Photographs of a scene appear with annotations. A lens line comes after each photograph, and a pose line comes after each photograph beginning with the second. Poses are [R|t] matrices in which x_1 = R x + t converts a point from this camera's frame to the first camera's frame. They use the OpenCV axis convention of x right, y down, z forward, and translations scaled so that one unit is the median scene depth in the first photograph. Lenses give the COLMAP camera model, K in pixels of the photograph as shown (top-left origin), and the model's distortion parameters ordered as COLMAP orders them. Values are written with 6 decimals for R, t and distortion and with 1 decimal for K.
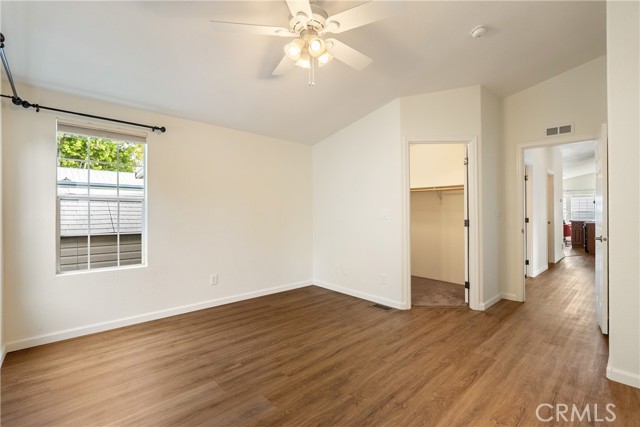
lens RADIAL K [[291.4, 0, 320.0], [0, 291.4, 213.5], [0, 0, 1]] dist [-0.002149, -0.000151]
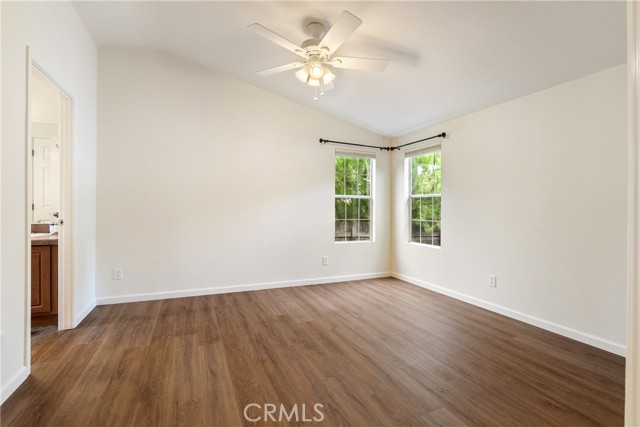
lens RADIAL K [[291.4, 0, 320.0], [0, 291.4, 213.5], [0, 0, 1]] dist [-0.002149, -0.000151]
pose [[-0.316706, 0.009672, -0.948474, 1.078344], [-0.023822, 0.999551, 0.018147, 0.031010], [0.948224, 0.028342, -0.316334, 1.303077]]
